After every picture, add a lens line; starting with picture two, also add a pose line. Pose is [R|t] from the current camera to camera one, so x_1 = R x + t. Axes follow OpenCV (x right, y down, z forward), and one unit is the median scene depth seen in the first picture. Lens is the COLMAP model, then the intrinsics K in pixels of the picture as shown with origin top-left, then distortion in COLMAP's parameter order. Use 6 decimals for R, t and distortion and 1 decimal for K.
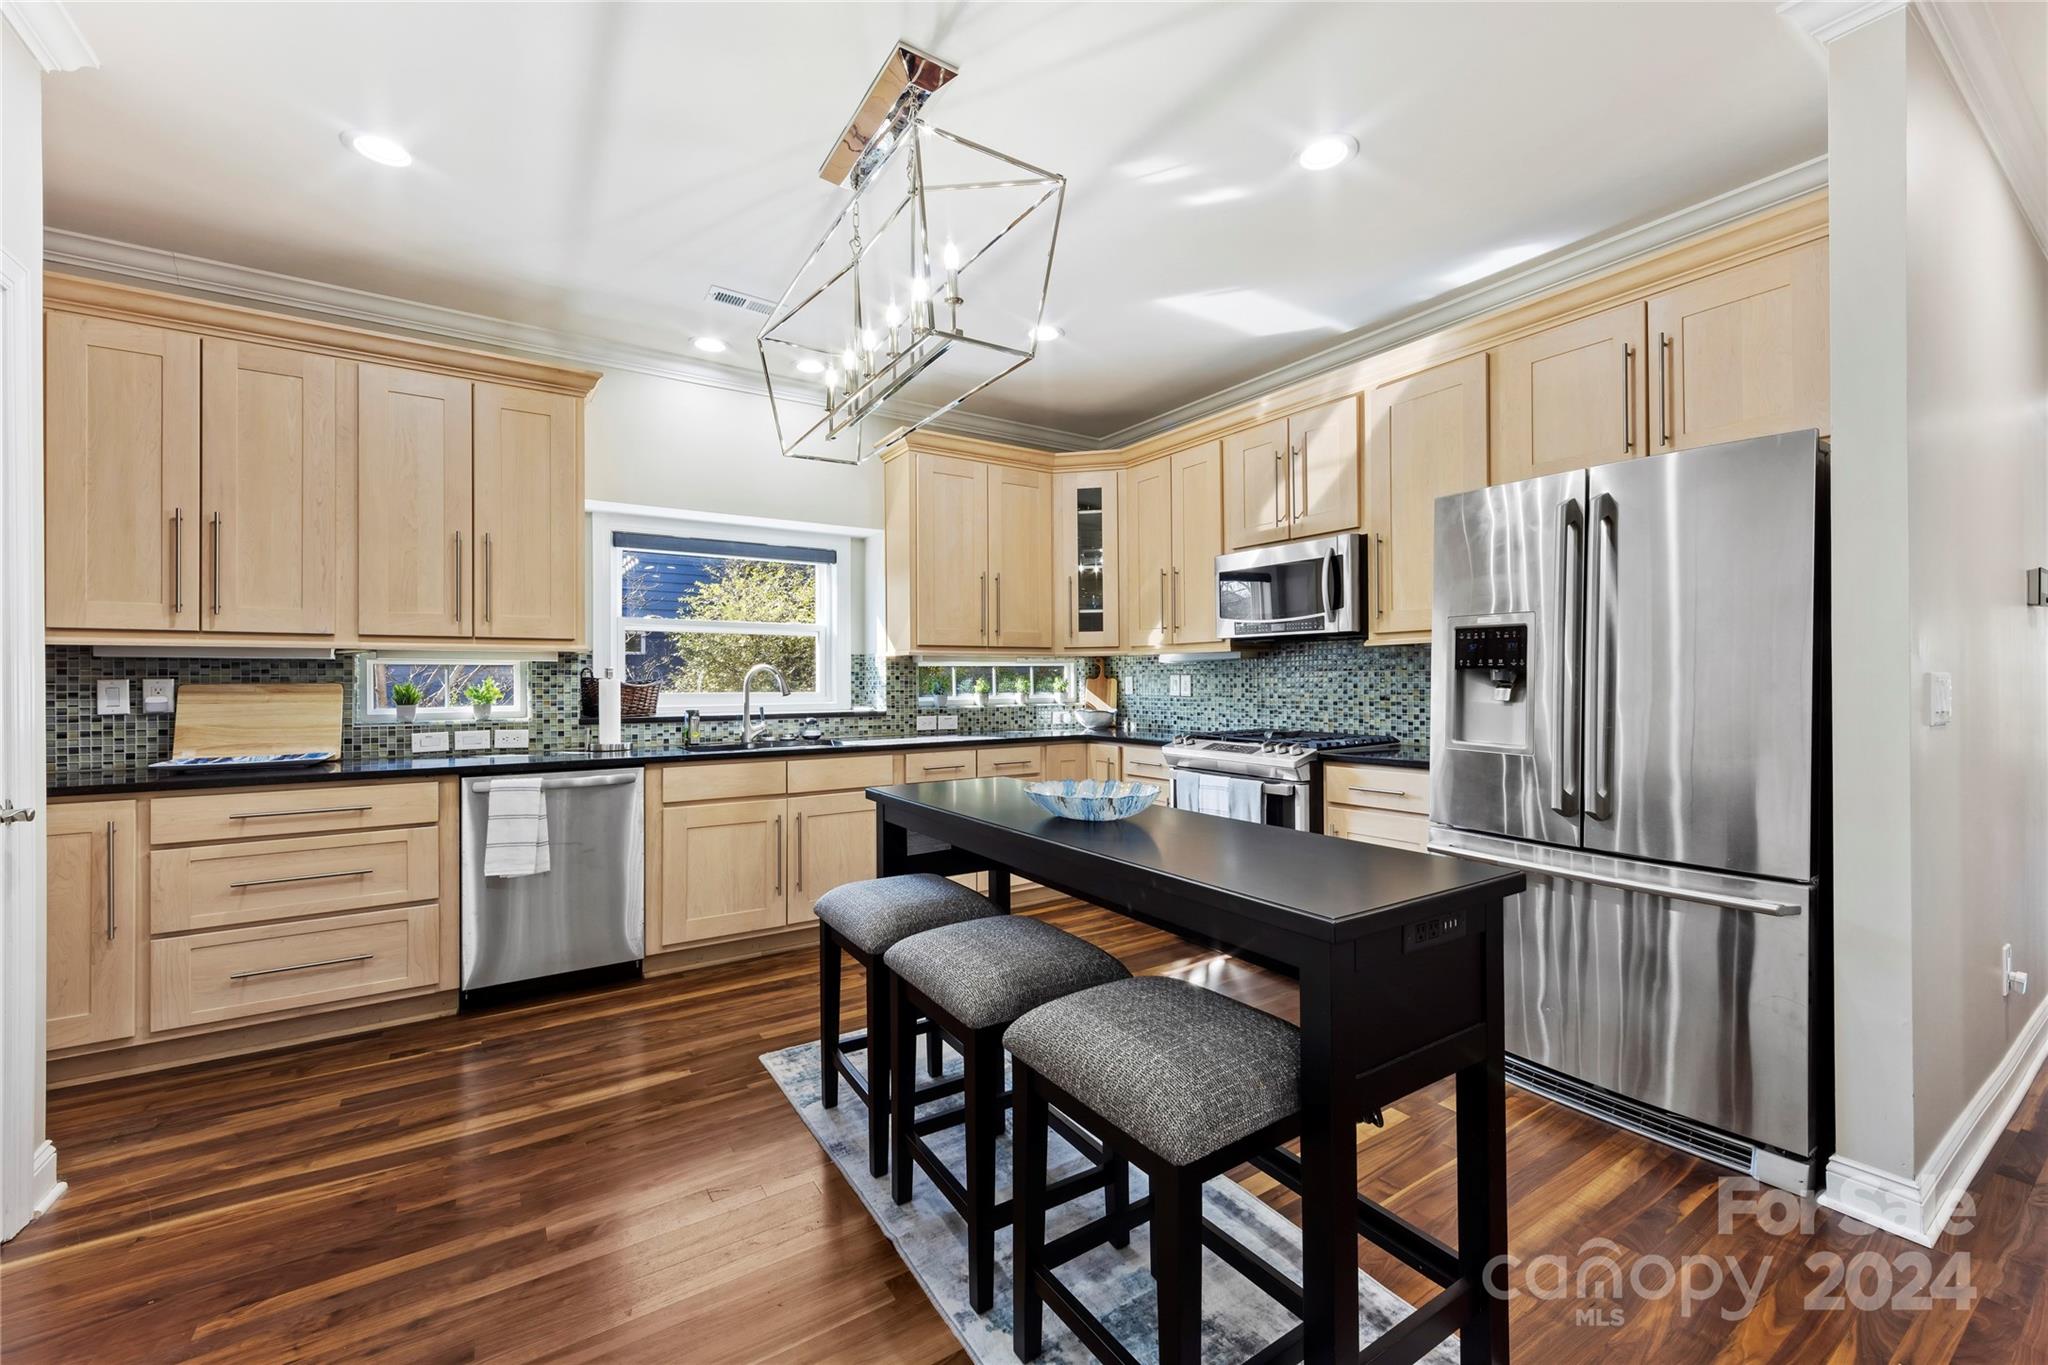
lens RADIAL K [[819.7, 0, 1037.3], [0, 819.7, 683.1], [0, 0, 1]] dist [-0.000673, -0.000644]
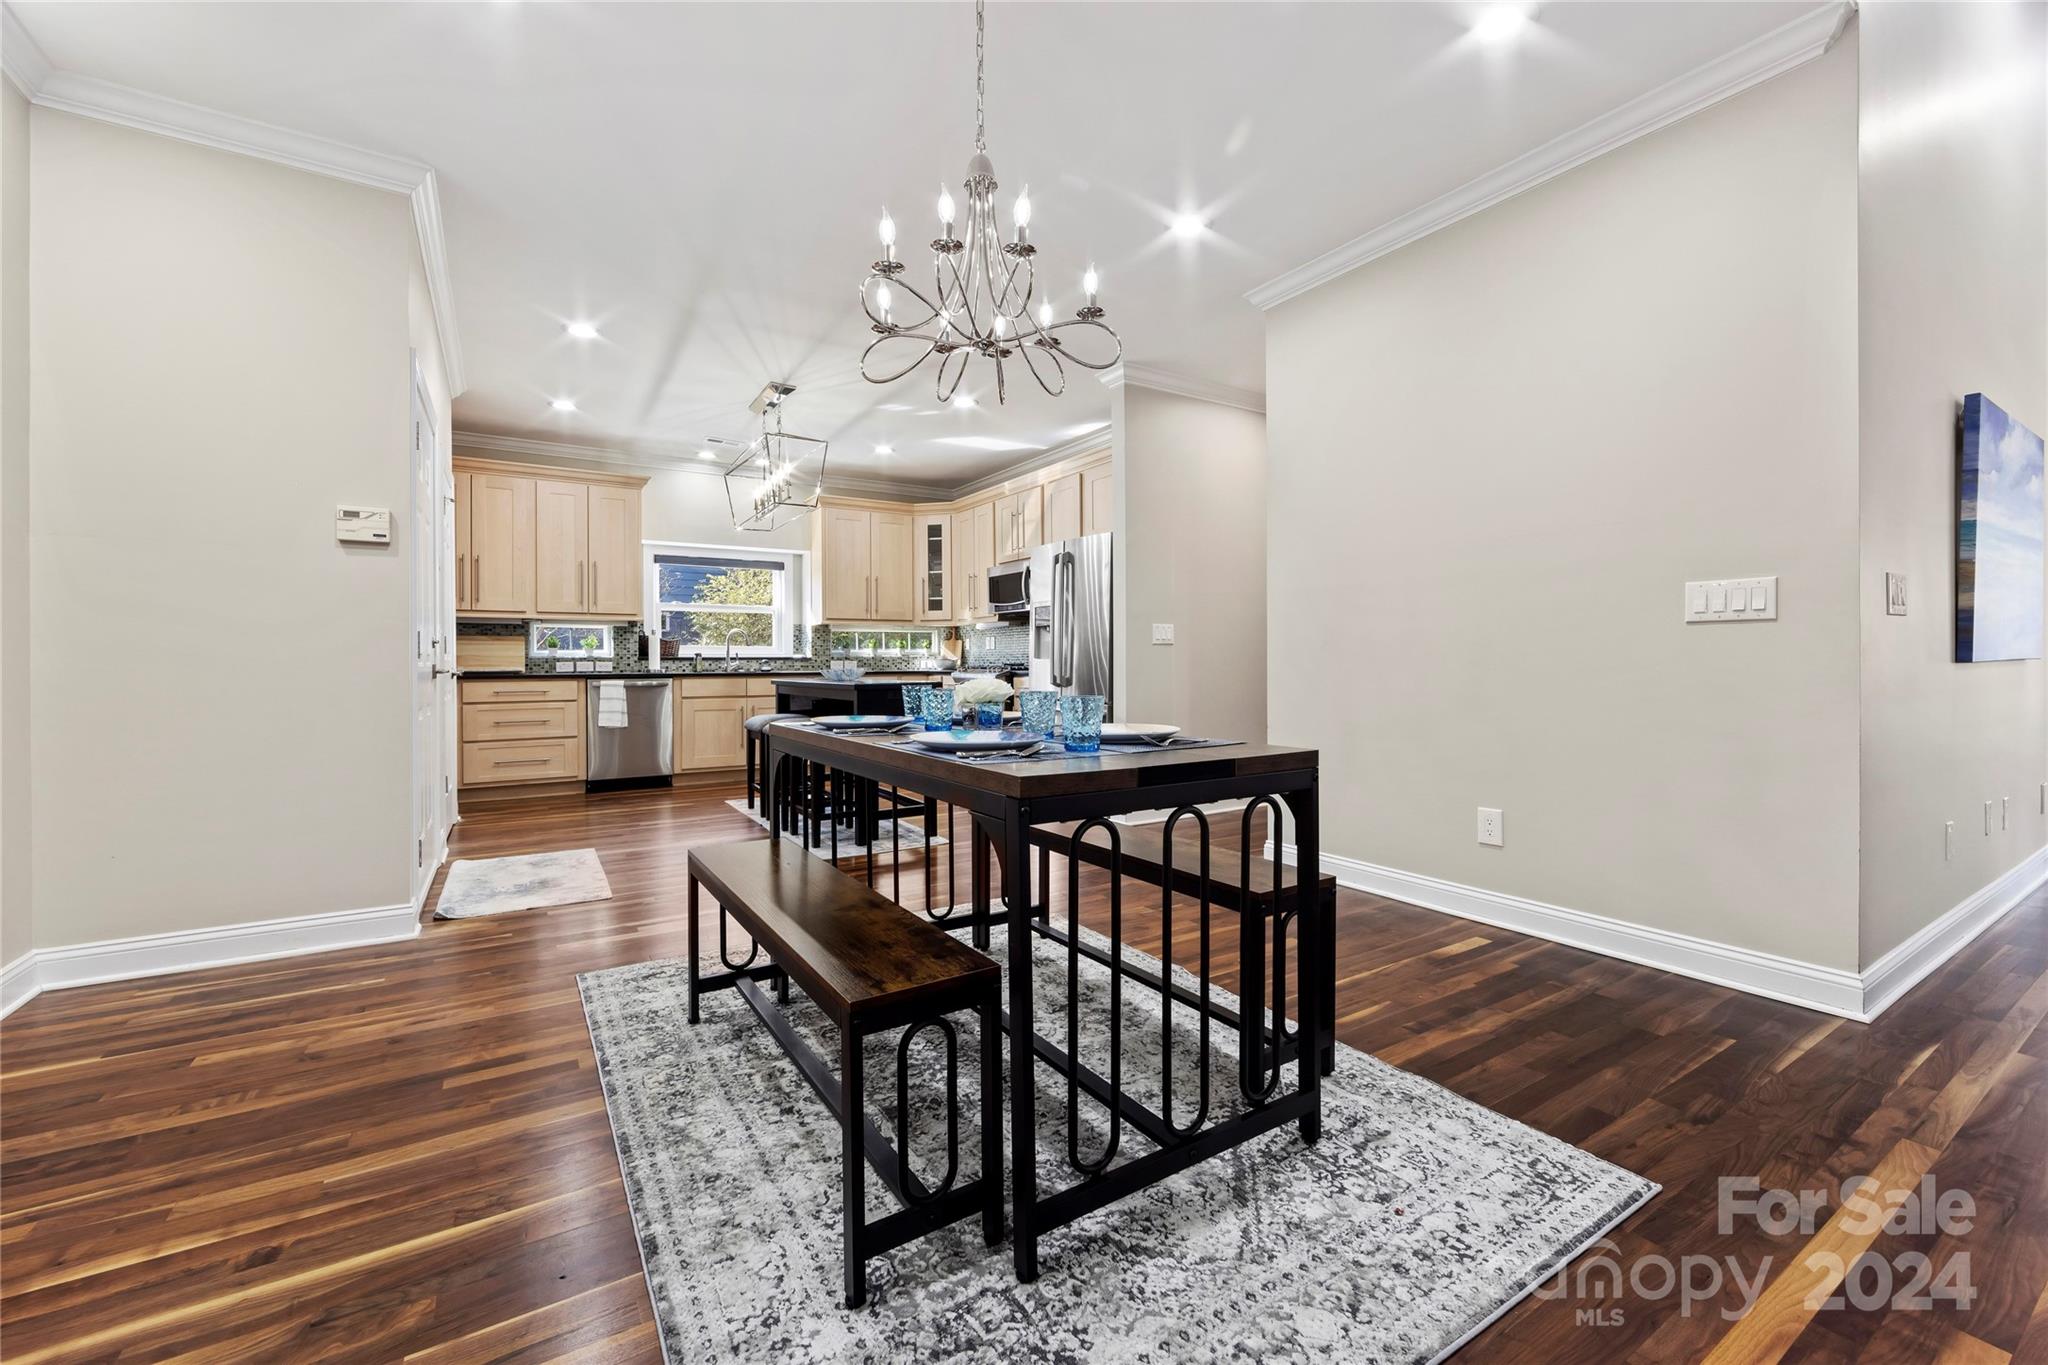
lens RADIAL K [[819.7, 0, 1035.1], [0, 819.7, 667.0], [0, 0, 1]] dist [-0.000673, -0.000644]
pose [[0.999707, 0.000095, -0.024215, 0.381230], [-0.000040, 0.999997, 0.002282, 0.059965], [0.024215, -0.002280, 0.999704, -0.823170]]
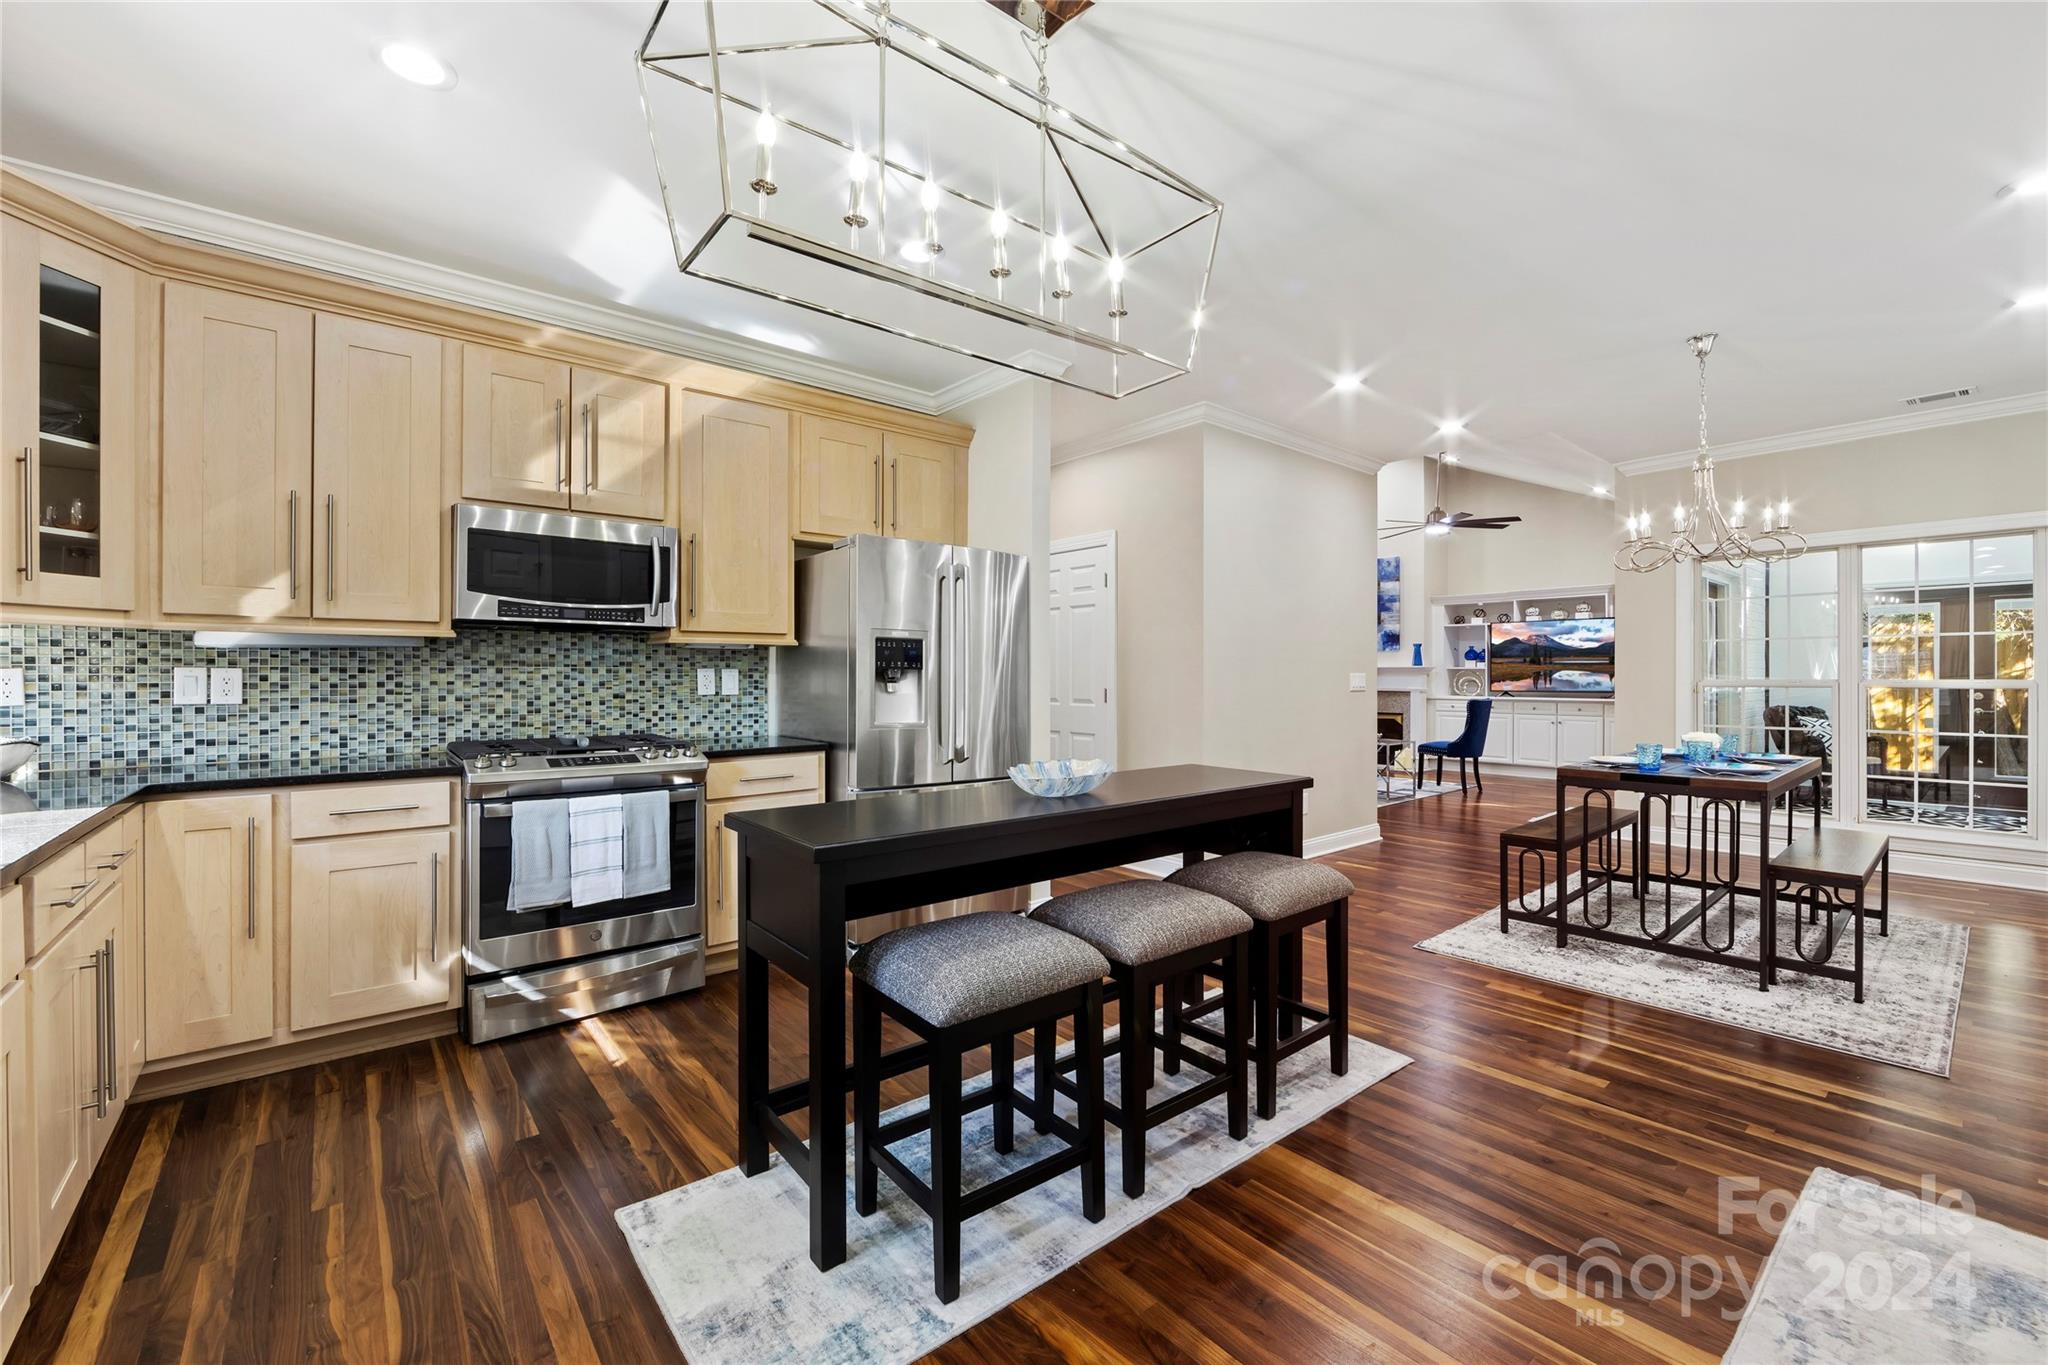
lens RADIAL K [[819.7, 0, 1022.3], [0, 819.7, 685.4], [0, 0, 1]] dist [-0.000673, -0.000644]
pose [[-0.090498, -0.004371, 0.995887, -0.566877], [0.006237, 0.999968, 0.004956, 0.003655], [-0.995877, 0.006660, -0.090467, 0.602823]]
